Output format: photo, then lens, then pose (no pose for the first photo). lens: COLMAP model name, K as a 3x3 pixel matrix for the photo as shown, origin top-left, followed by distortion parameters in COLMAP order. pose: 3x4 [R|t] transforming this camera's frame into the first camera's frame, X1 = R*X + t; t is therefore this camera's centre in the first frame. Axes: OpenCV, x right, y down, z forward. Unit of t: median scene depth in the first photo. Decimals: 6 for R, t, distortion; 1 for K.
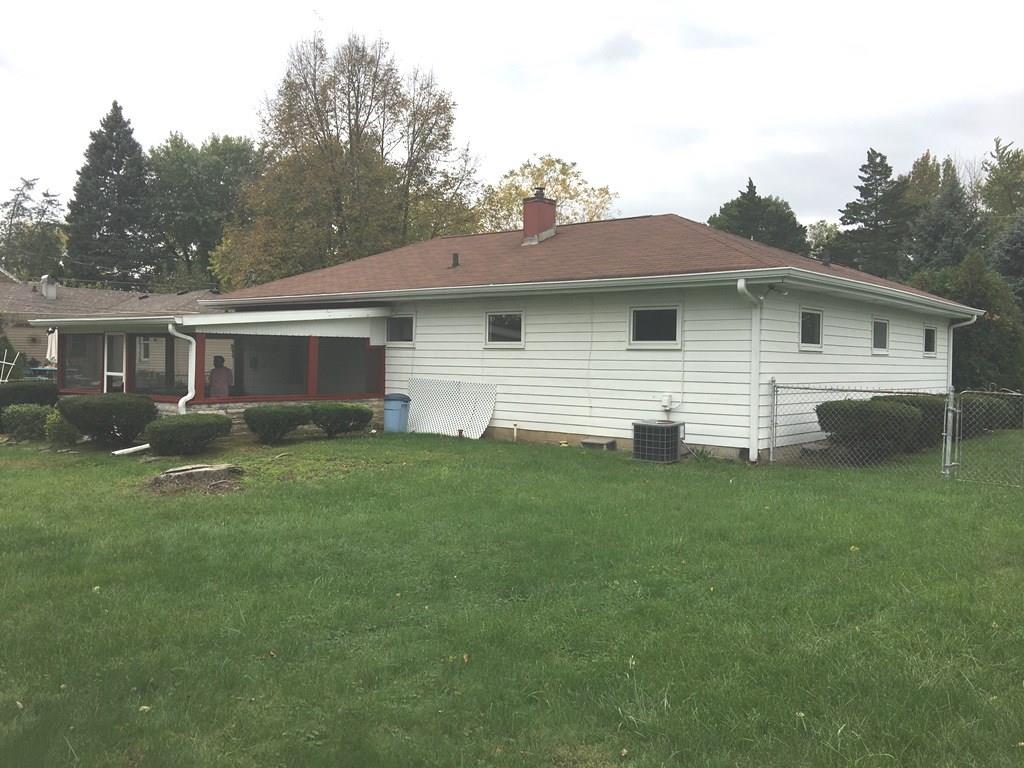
lens RADIAL K [[865.9, 0, 512.0], [0, 865.9, 384.0], [0, 0, 1]] dist [0.001015, -0.006644]
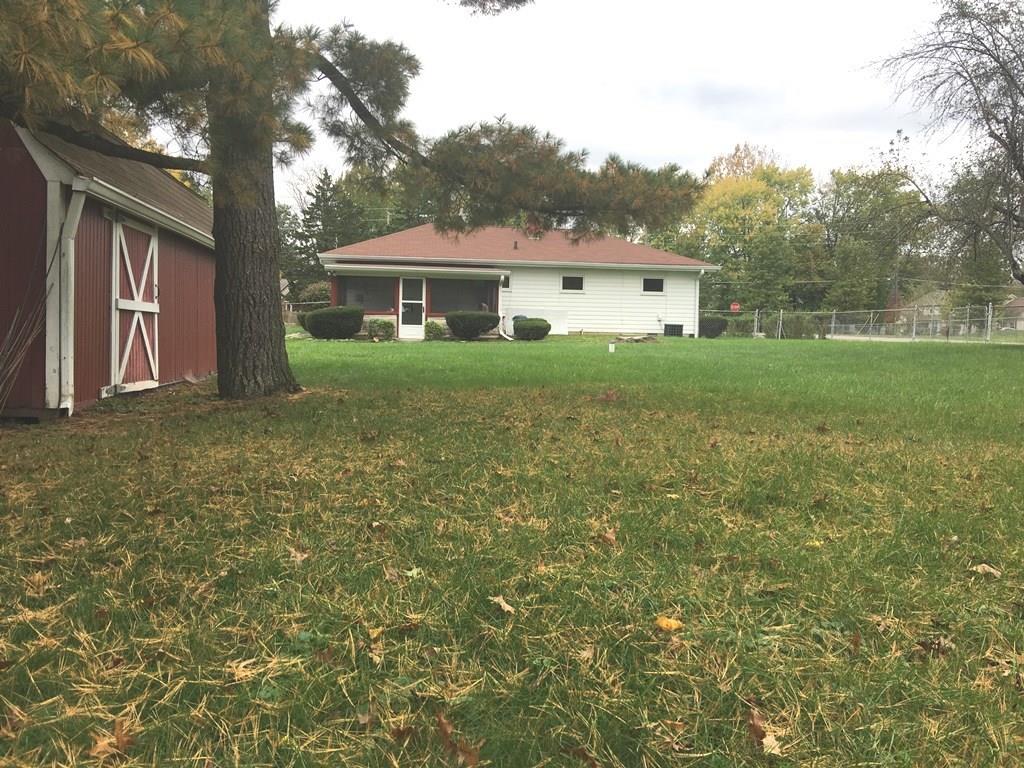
lens RADIAL K [[865.9, 0, 512.0], [0, 865.9, 384.0], [0, 0, 1]] dist [0.001015, -0.006644]
pose [[0.671957, -0.049726, 0.738919, -1.655267], [0.010857, 0.998298, 0.057308, 0.056380], [-0.740511, -0.030485, 0.671353, -0.297631]]
